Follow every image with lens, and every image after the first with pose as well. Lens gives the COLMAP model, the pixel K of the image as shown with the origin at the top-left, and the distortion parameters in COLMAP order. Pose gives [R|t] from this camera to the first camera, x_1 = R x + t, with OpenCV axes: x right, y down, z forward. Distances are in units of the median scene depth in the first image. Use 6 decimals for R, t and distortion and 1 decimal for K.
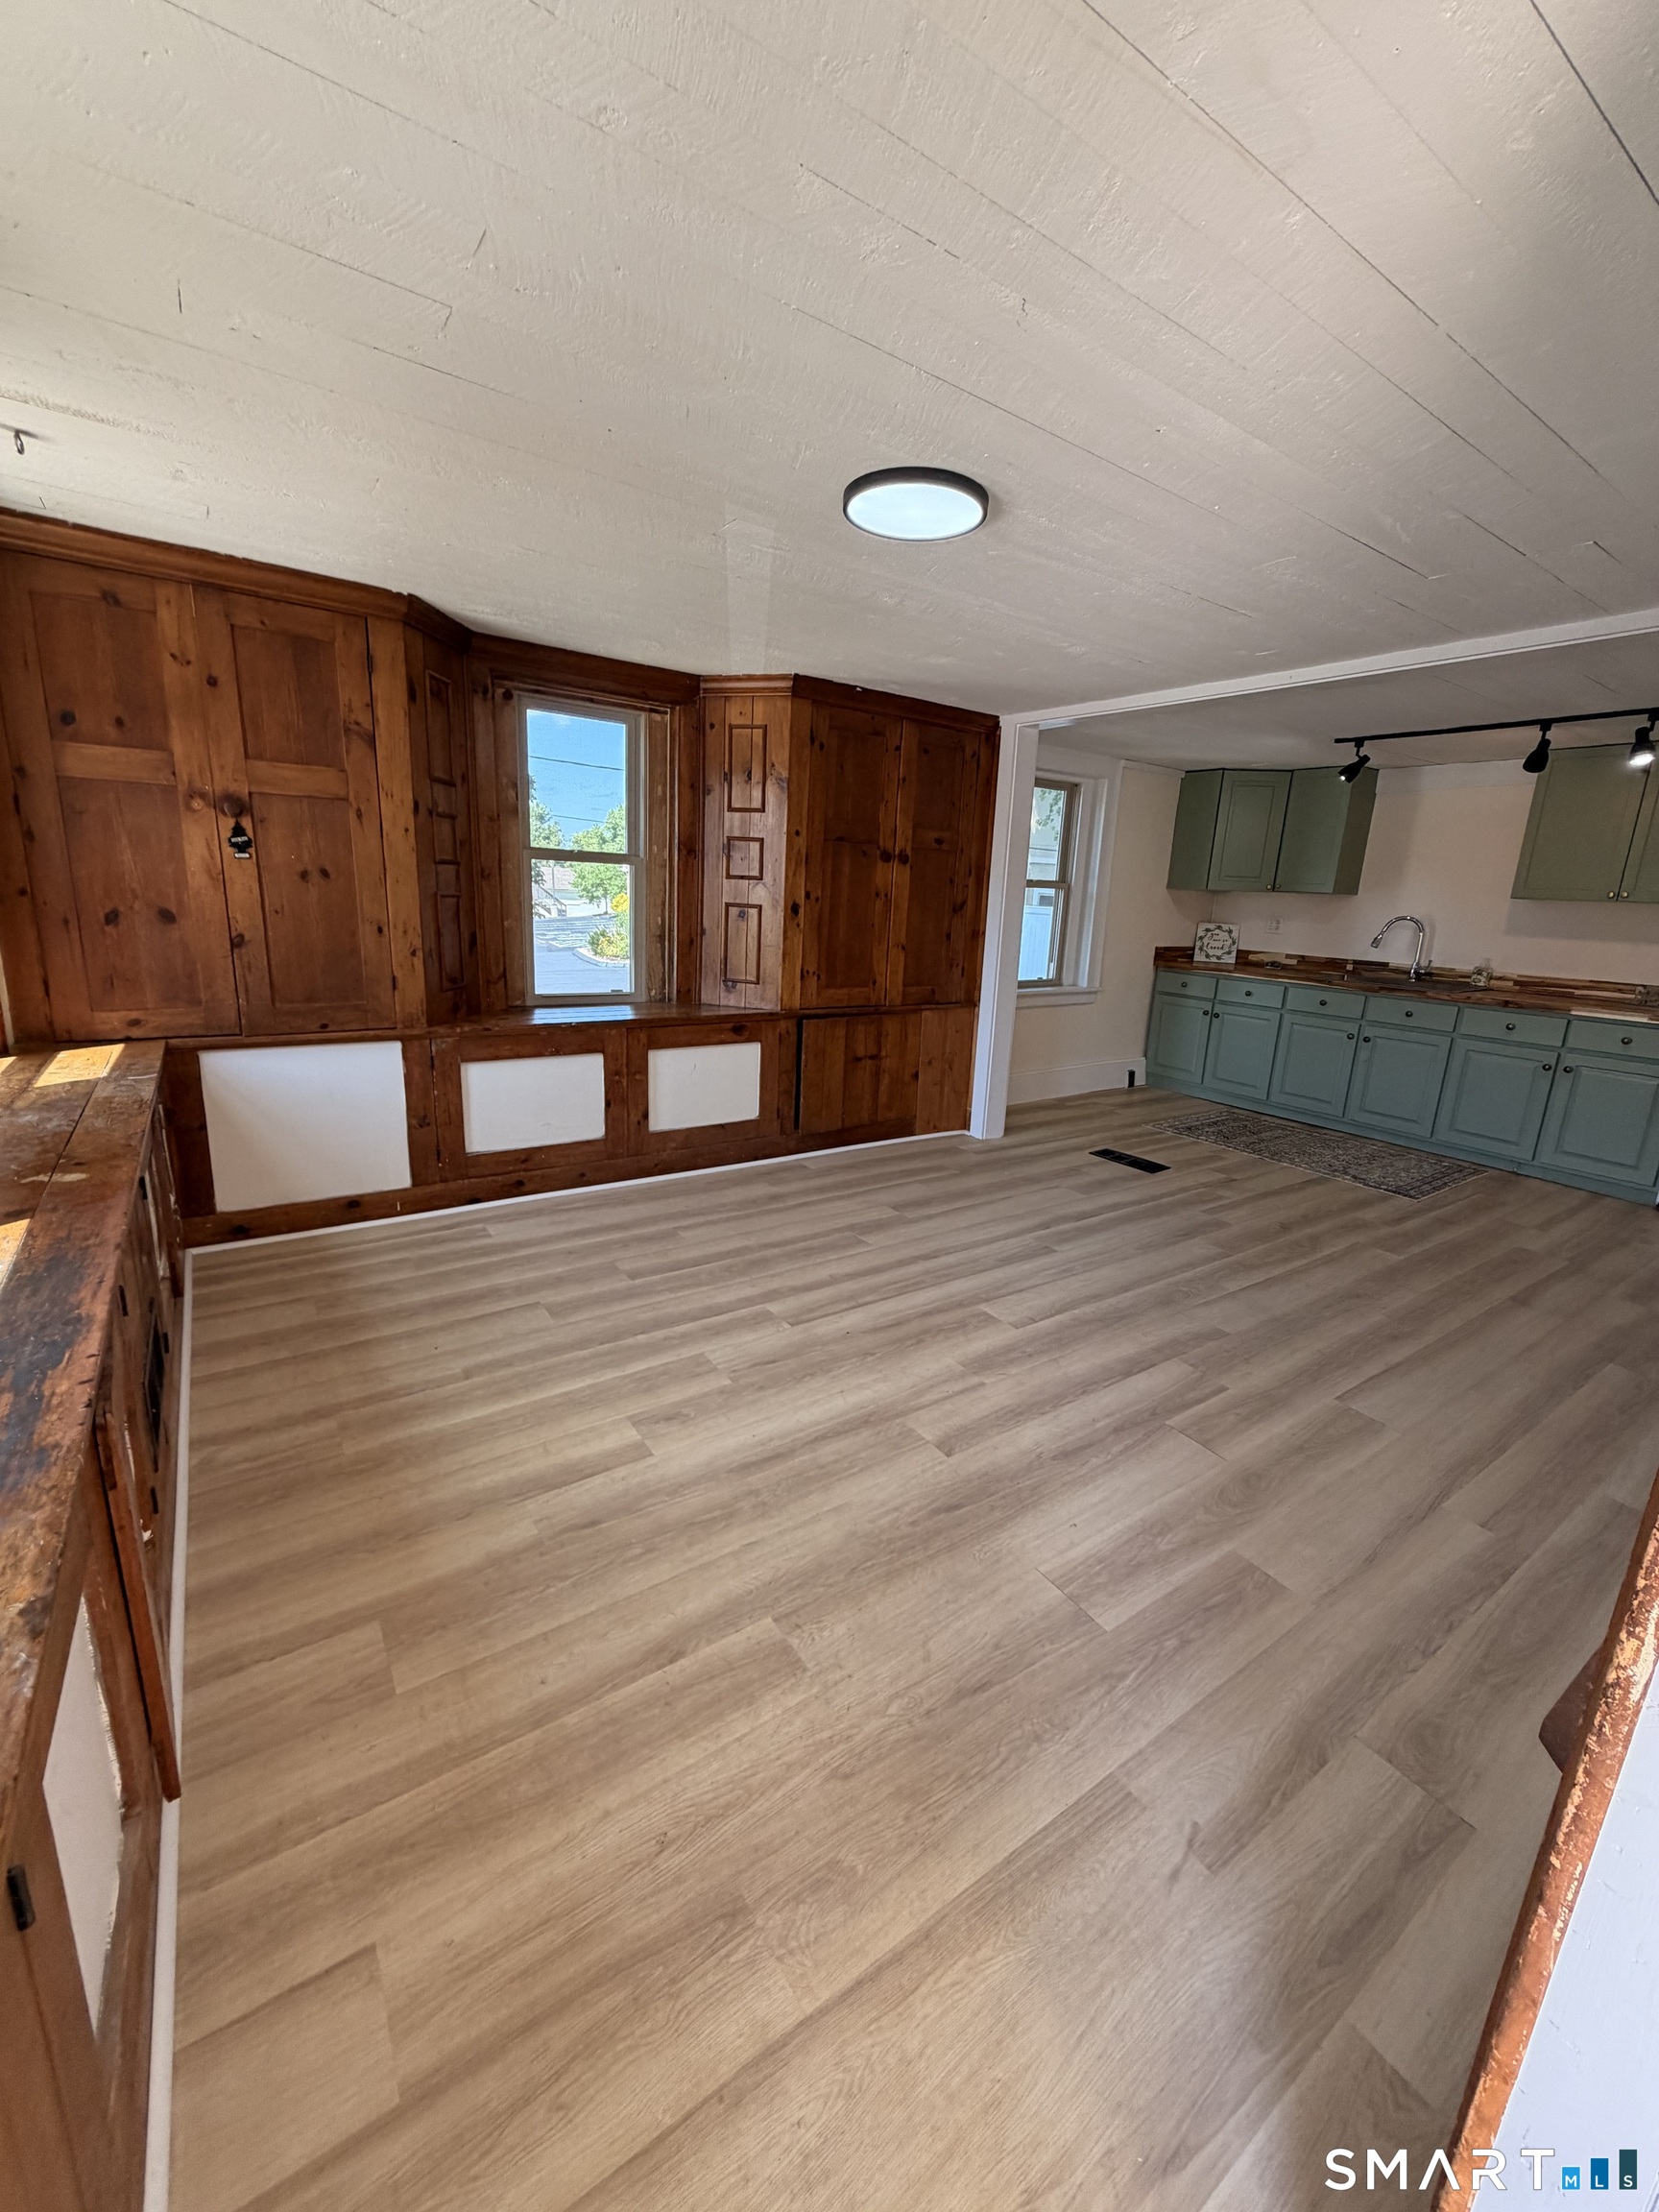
lens RADIAL K [[883.3, 0, 828.8], [0, 883.3, 1098.1], [0, 0, 1]] dist [-0.000845, 0.000021]
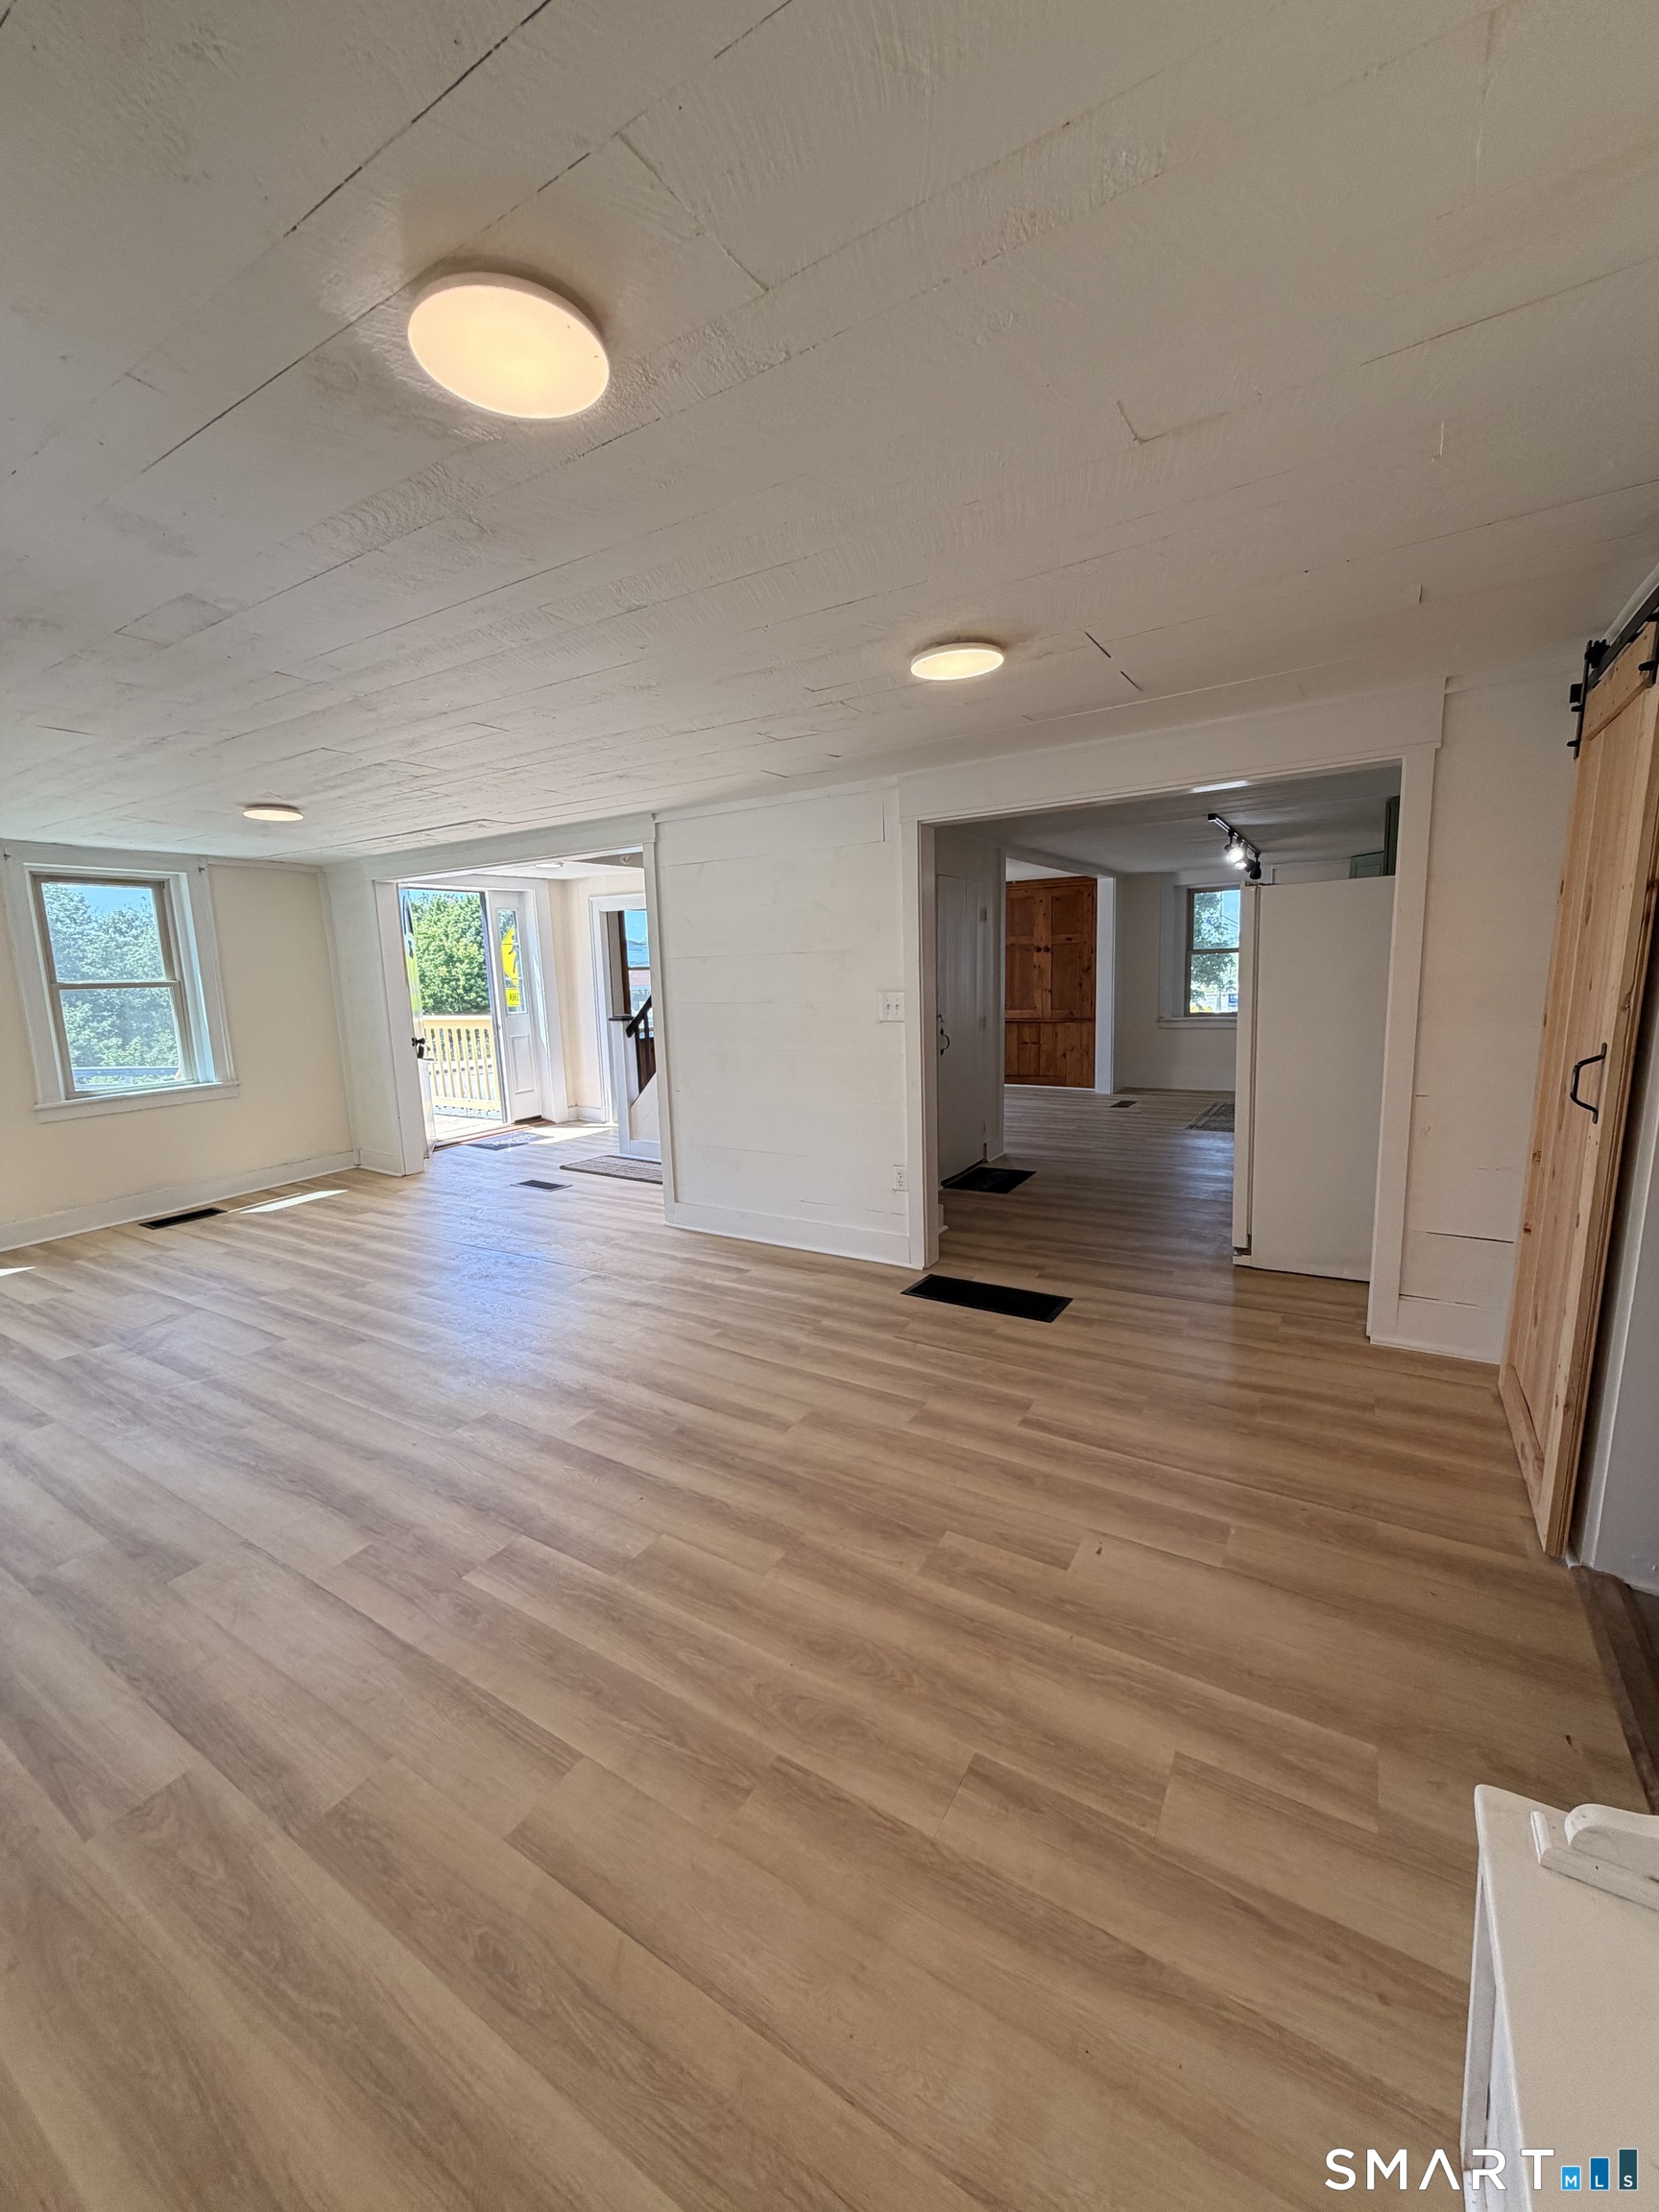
lens RADIAL K [[879.4, 0, 825.7], [0, 879.4, 1099.4], [0, 0, 1]] dist [0.000329, 0.000316]
pose [[0.398209, 0.077086, -0.914050, 2.044046], [-0.161790, 0.986743, 0.012733, 0.161995], [0.902914, 0.142814, 0.405401, -0.328503]]
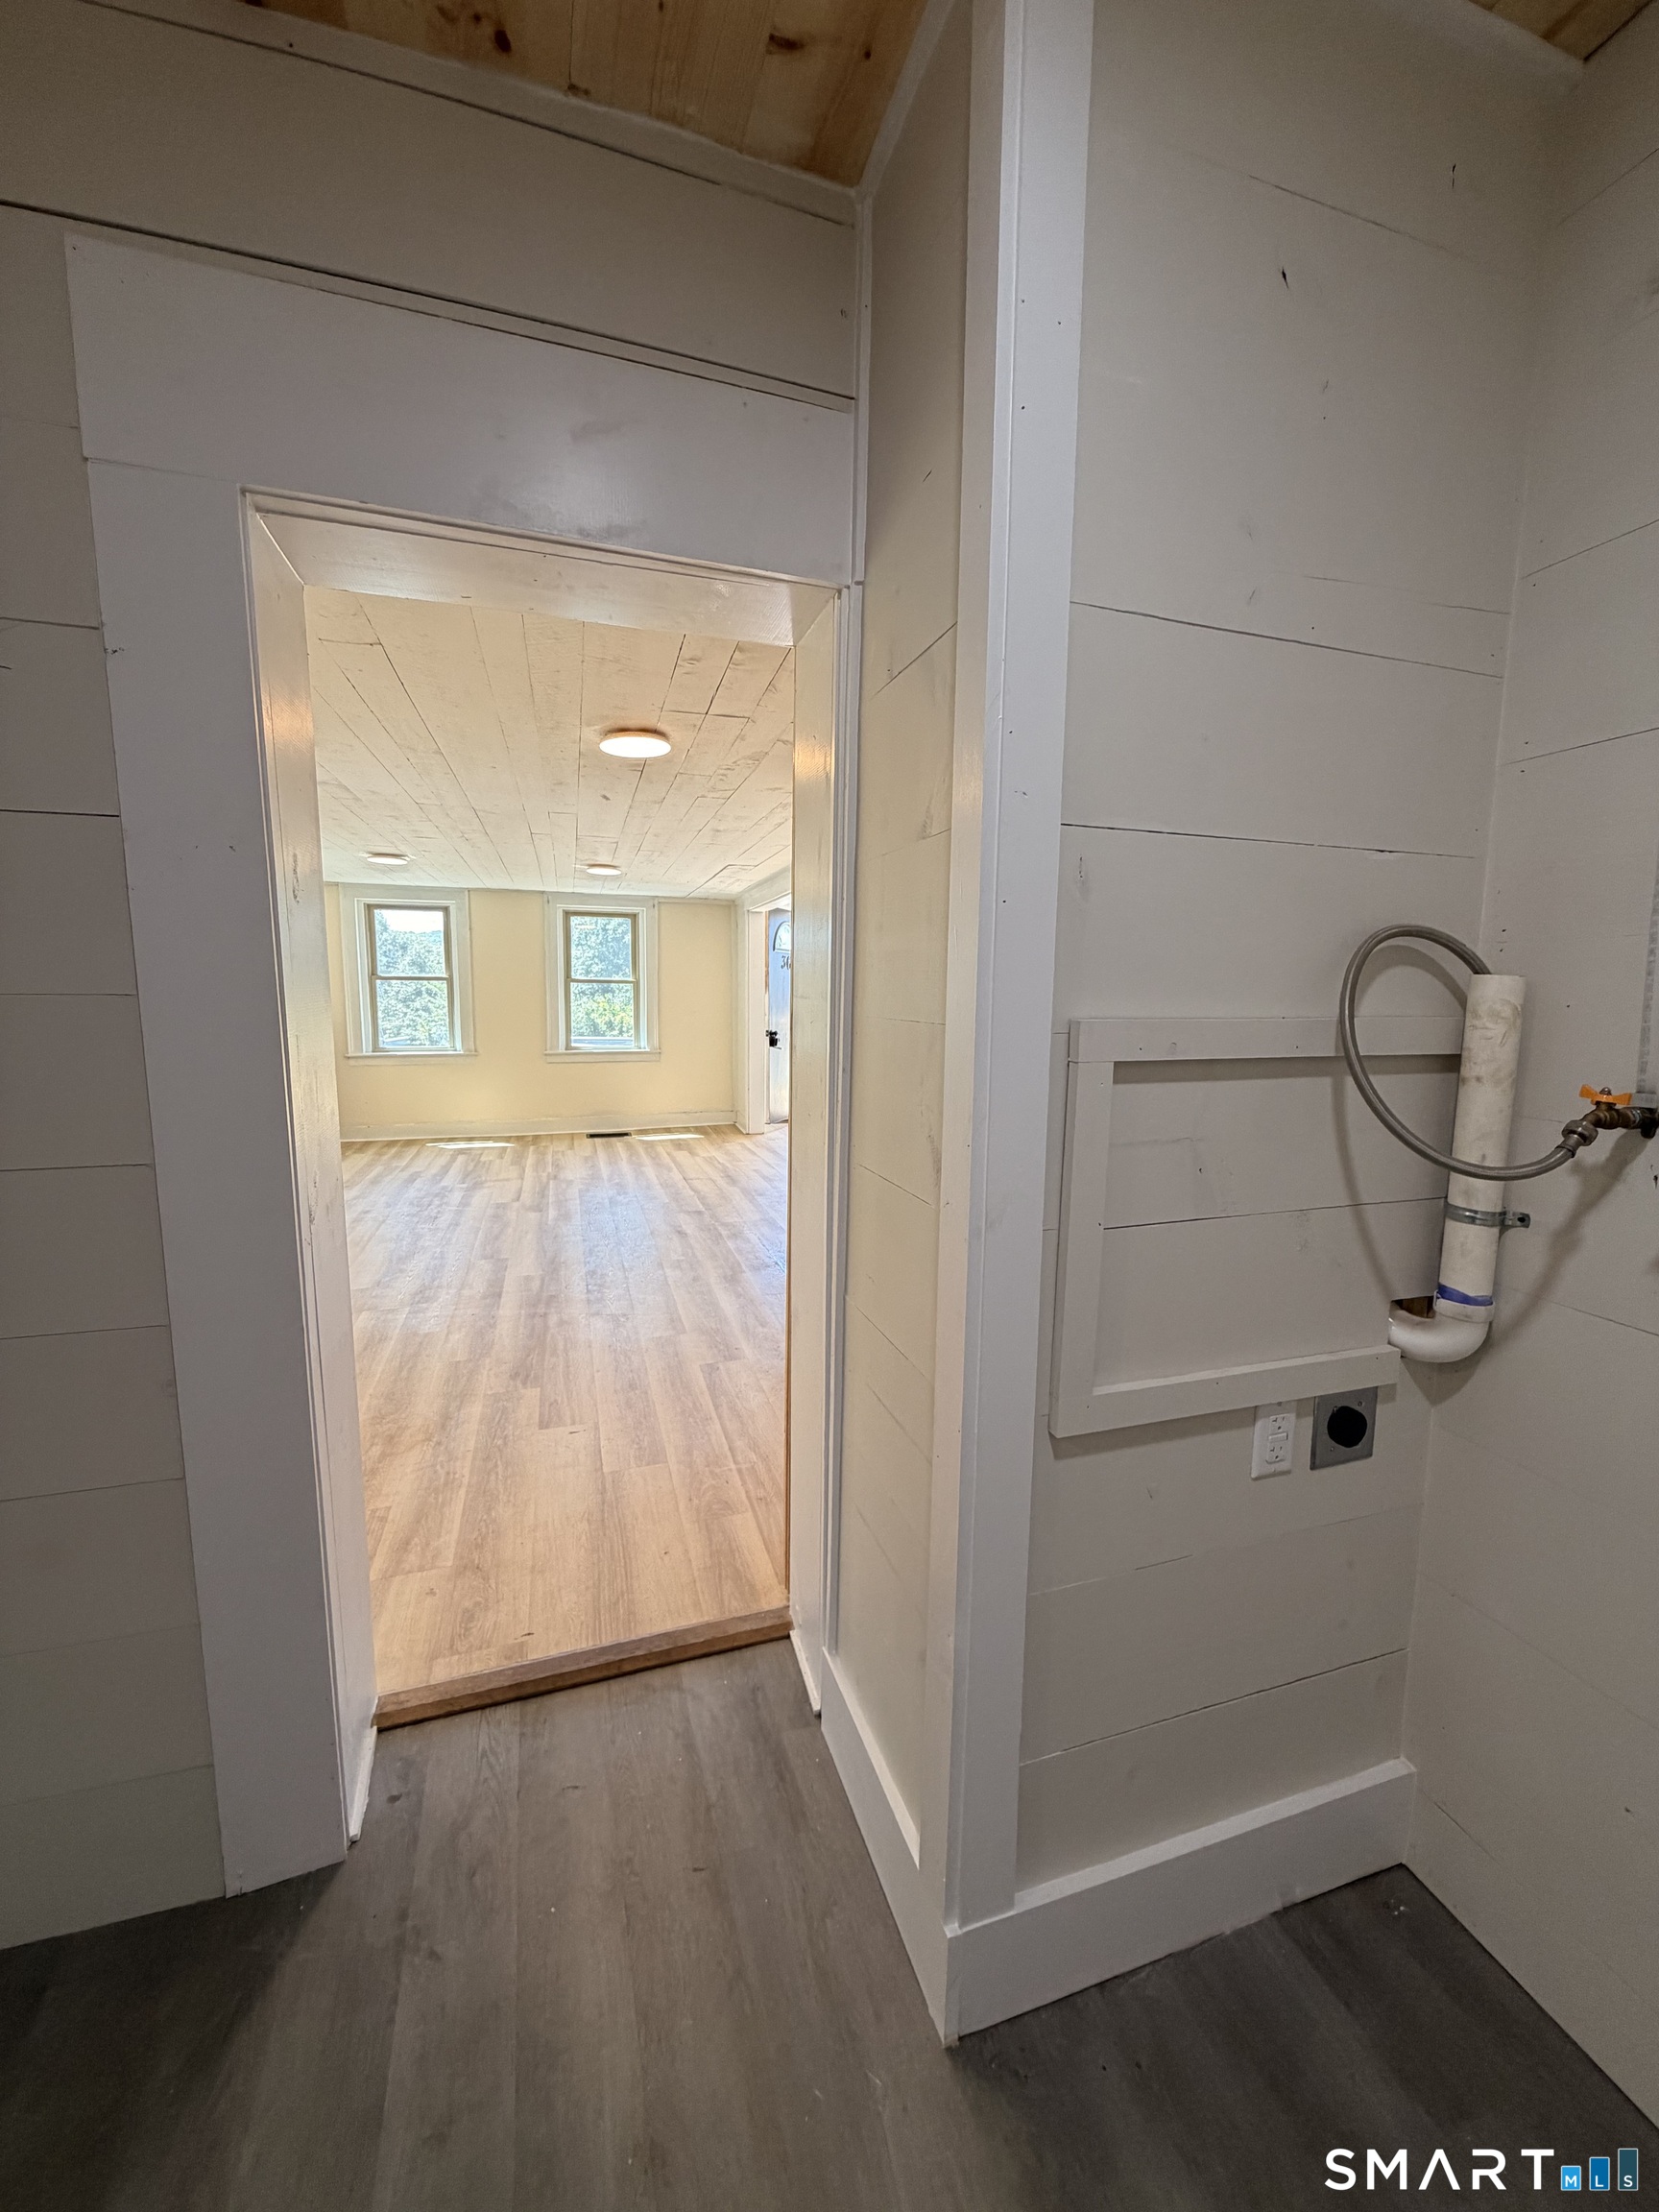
lens RADIAL K [[879.4, 0, 825.7], [0, 879.4, 1099.4], [0, 0, 1]] dist [0.000329, 0.000316]
pose [[-0.306453, 0.063503, -0.949765, 2.214921], [-0.245493, 0.958746, 0.143314, 0.019117], [0.919685, 0.277080, -0.278221, 0.374237]]
